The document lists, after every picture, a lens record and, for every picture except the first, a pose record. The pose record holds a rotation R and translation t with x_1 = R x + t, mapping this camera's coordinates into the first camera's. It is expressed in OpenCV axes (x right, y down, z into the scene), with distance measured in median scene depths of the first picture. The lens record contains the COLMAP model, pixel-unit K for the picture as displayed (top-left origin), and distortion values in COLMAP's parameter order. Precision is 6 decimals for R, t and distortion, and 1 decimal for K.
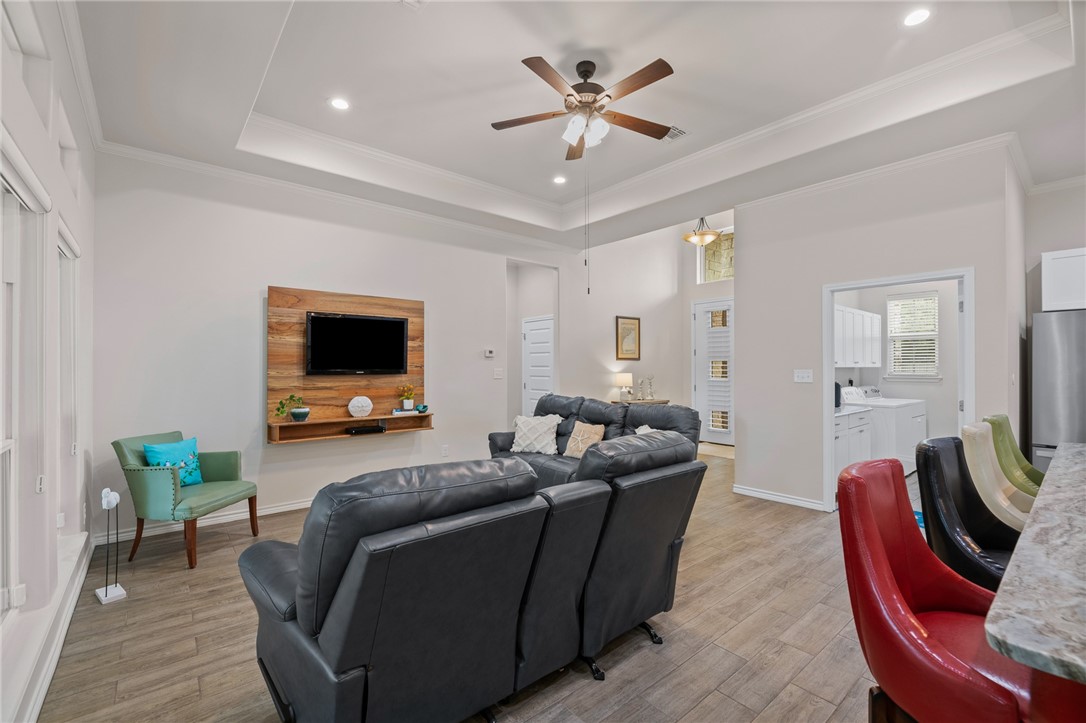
lens RADIAL K [[463.6, 0, 543.0], [0, 463.6, 361.5], [0, 0, 1]] dist [-0.003018, -0.000961]
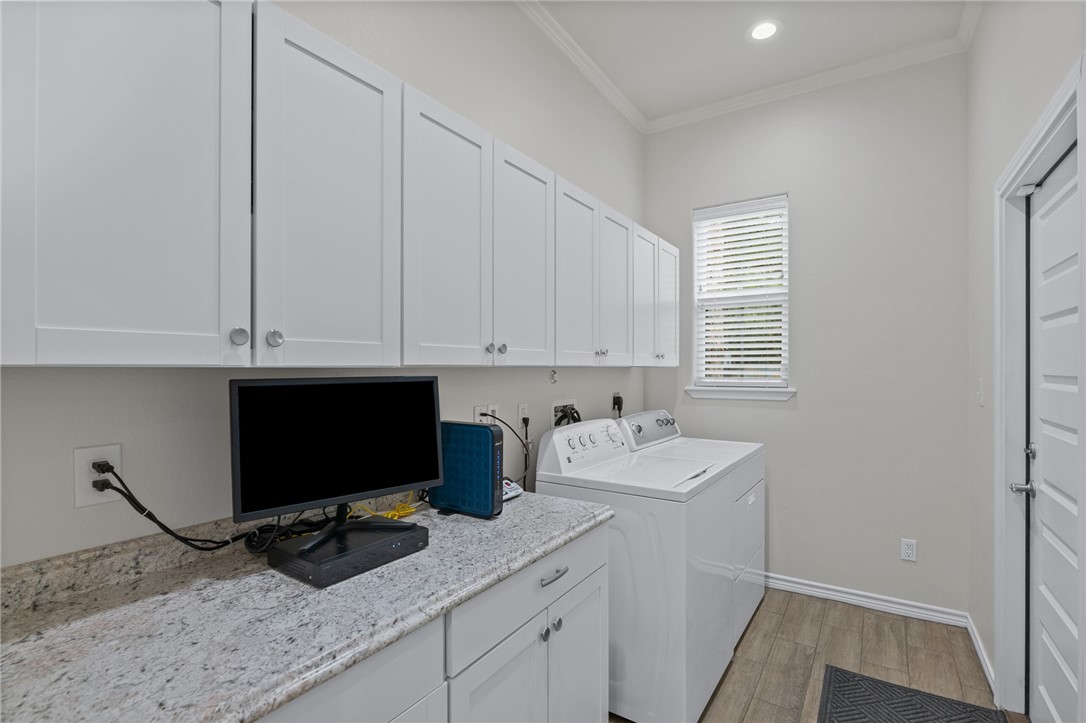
lens RADIAL K [[514.6, 0, 543.0], [0, 514.6, 361.5], [0, 0, 1]] dist [-0.001127, -0.000073]
pose [[0.956144, 0.005972, 0.292836, 0.629826], [-0.006603, 0.999978, 0.001165, 0.009999], [-0.292822, -0.003048, 0.956162, 0.774330]]
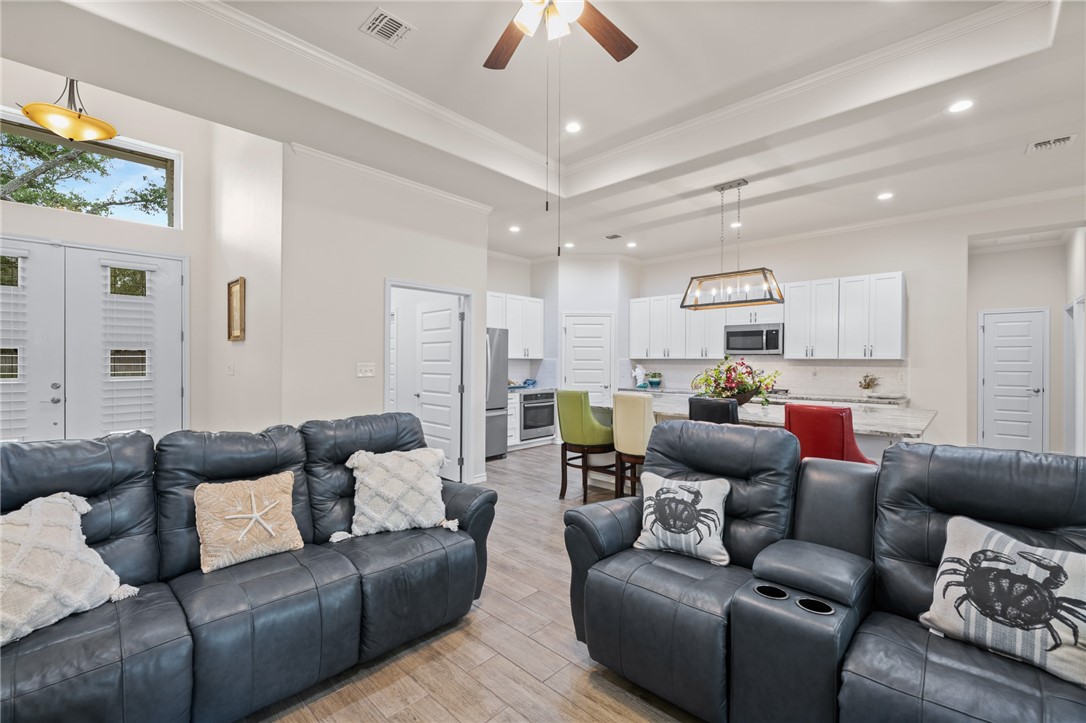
lens RADIAL K [[463.6, 0, 543.0], [0, 463.6, 361.5], [0, 0, 1]] dist [-0.003018, -0.000961]
pose [[-0.110294, -0.000090, 0.993899, -0.383405], [-0.015447, 0.999879, -0.001623, 0.010695], [-0.993779, -0.015532, -0.110282, 0.712936]]
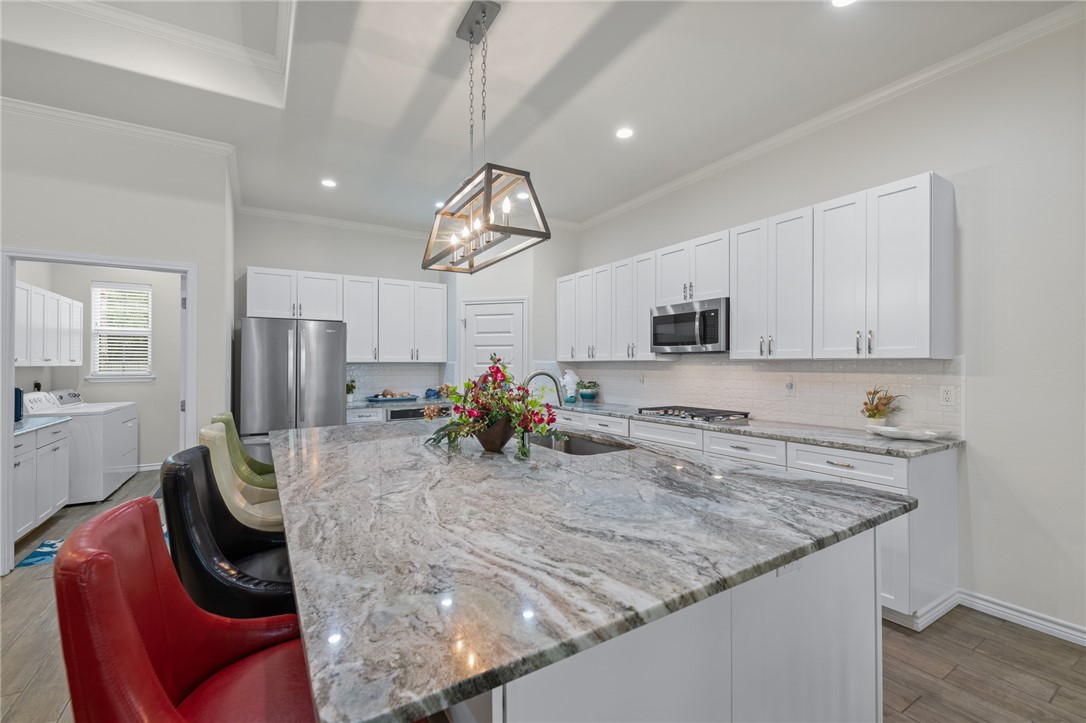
lens RADIAL K [[463.6, 0, 543.0], [0, 463.6, 361.5], [0, 0, 1]] dist [-0.003018, -0.000961]
pose [[0.144142, 0.007351, 0.989530, 0.046921], [-0.009985, 0.999932, -0.005973, 0.001275], [-0.989507, -0.009020, 0.144205, 0.093459]]
